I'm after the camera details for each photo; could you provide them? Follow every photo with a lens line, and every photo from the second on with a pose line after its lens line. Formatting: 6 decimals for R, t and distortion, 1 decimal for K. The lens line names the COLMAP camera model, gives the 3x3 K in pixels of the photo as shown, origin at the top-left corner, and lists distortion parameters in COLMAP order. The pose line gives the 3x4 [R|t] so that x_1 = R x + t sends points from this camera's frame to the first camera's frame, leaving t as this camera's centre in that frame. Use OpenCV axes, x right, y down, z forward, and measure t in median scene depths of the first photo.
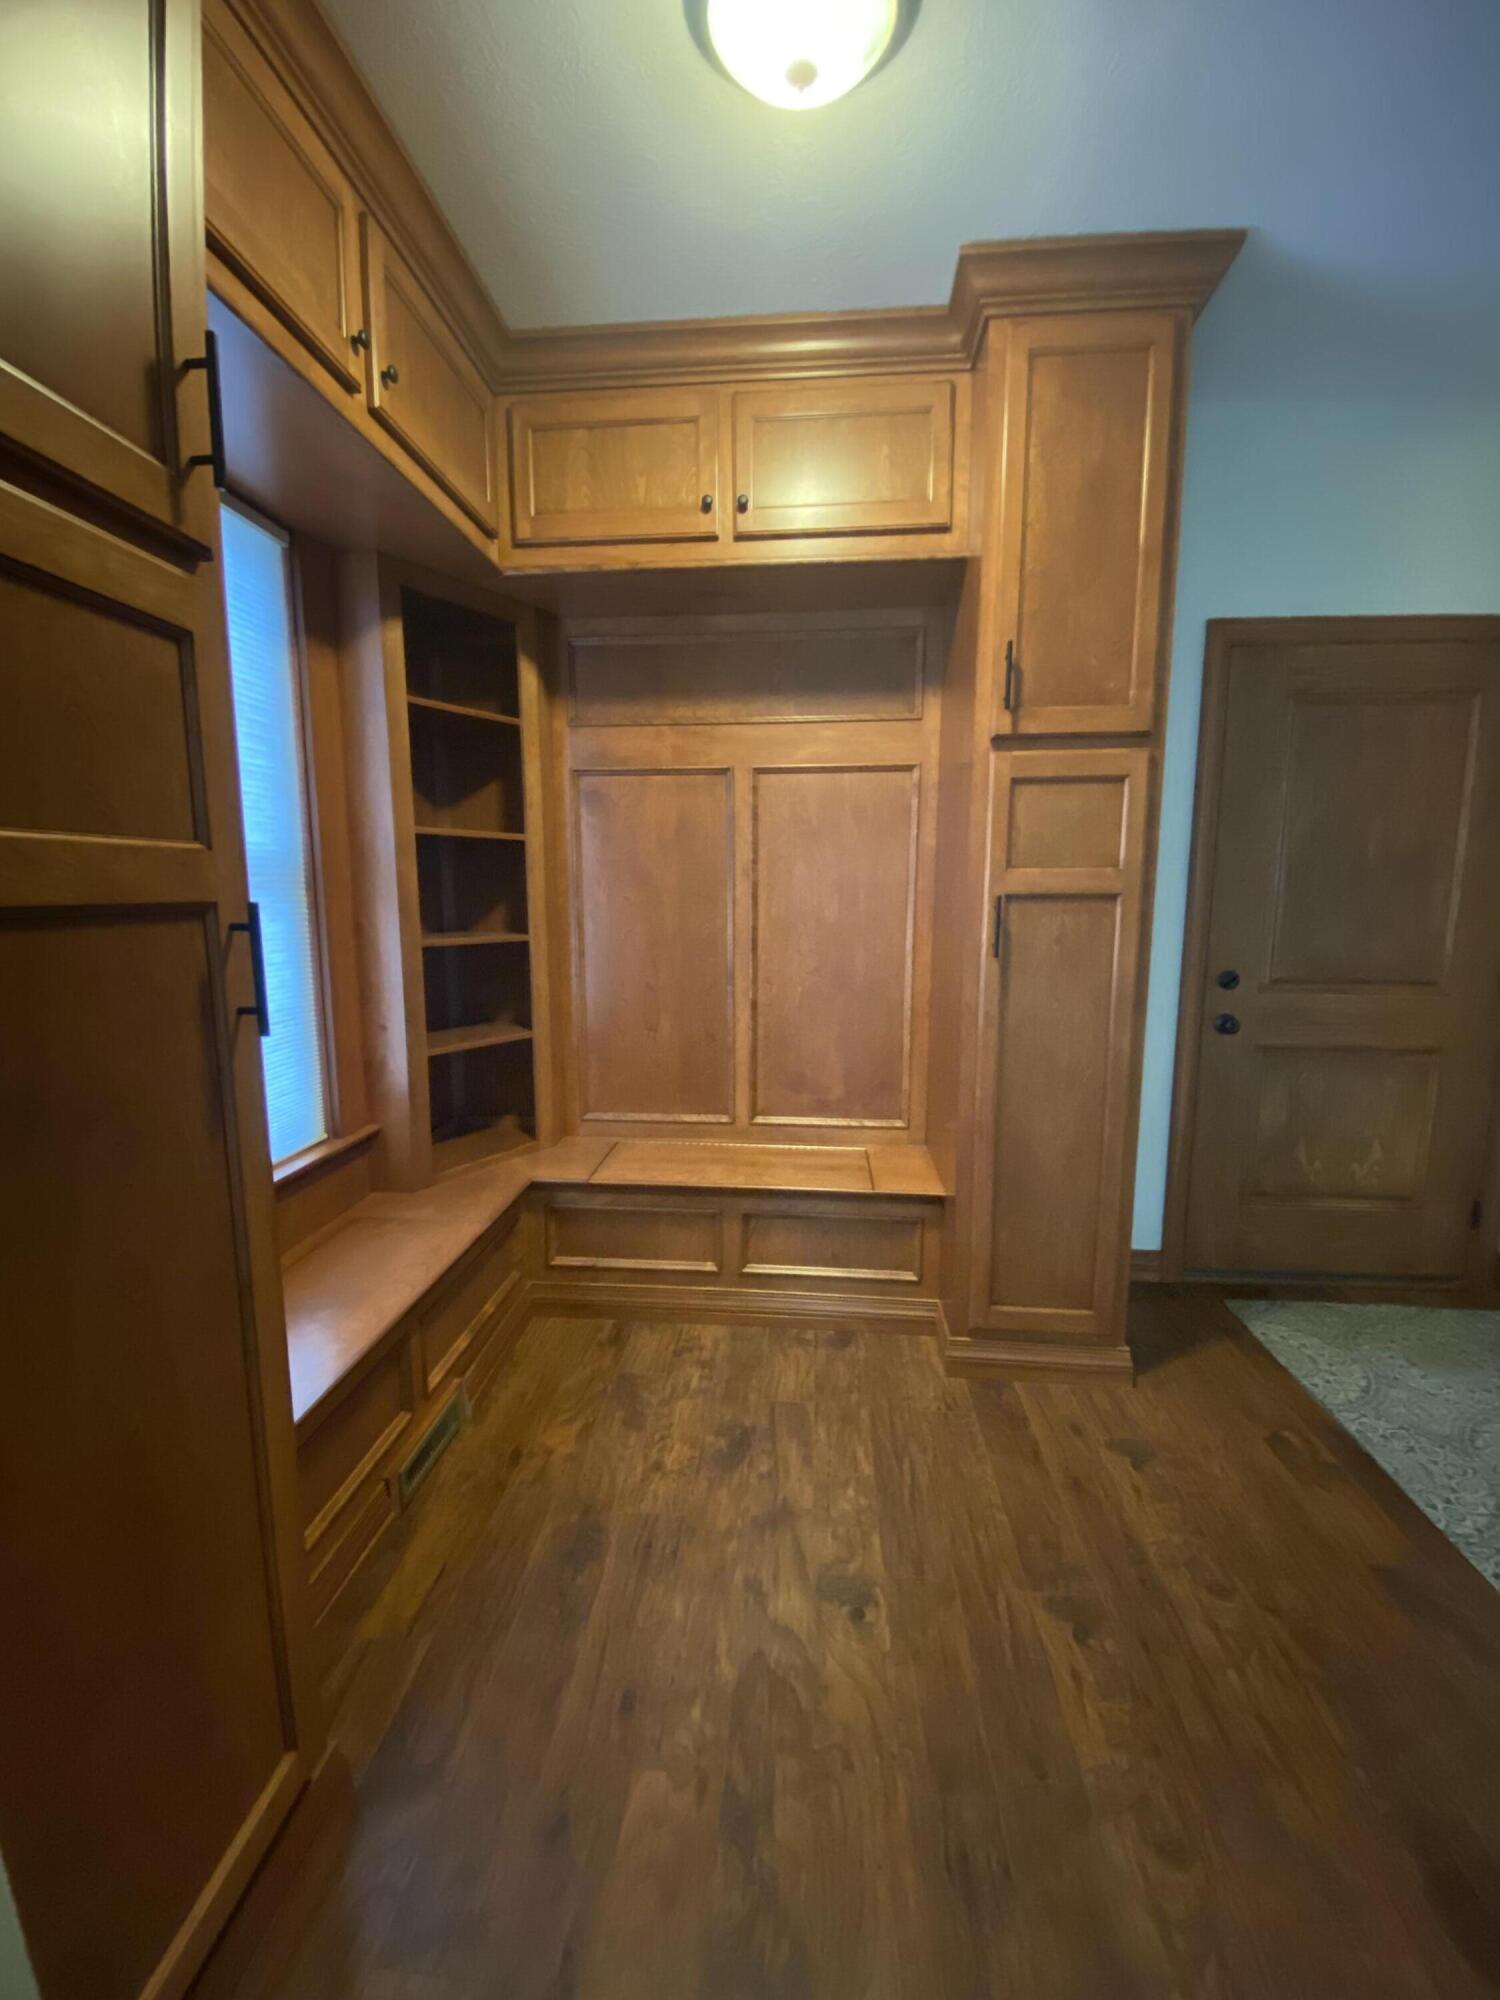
lens RADIAL K [[795.6, 0, 748.1], [0, 795.6, 996.9], [0, 0, 1]] dist [0.000811, -0.014585]
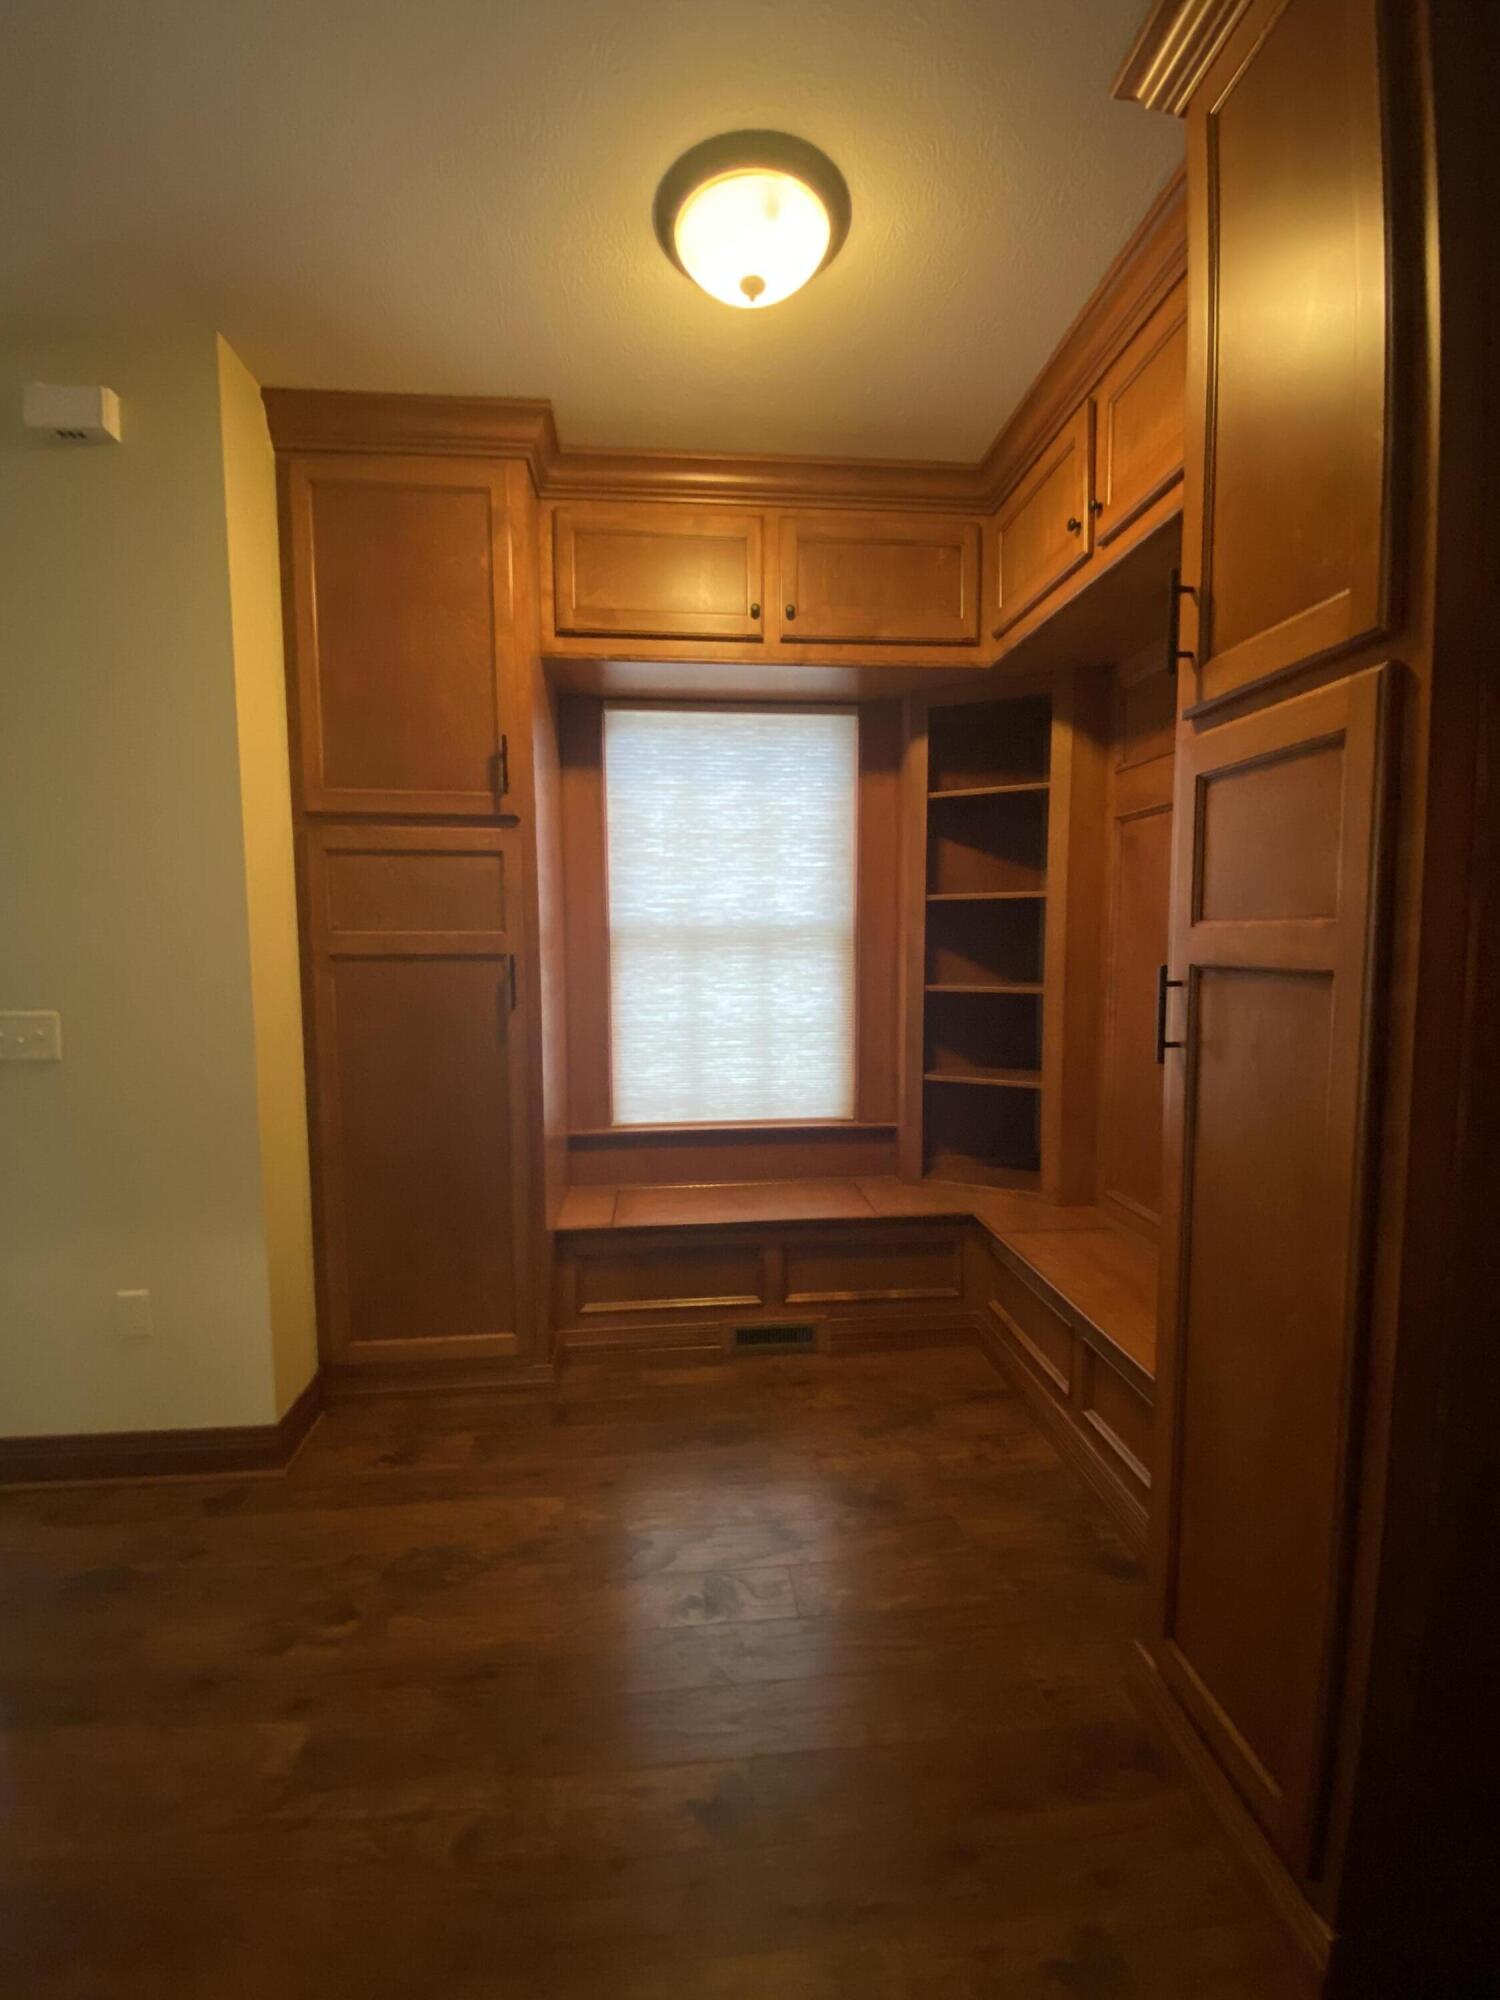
lens RADIAL K [[810.4, 0, 735.3], [0, 810.4, 985.7], [0, 0, 1]] dist [0.006298, -0.014391]
pose [[0.174643, 0.063912, -0.982555, 0.891434], [-0.127341, 0.990977, 0.041826, -0.095383], [0.976363, 0.117815, 0.181206, 0.555546]]
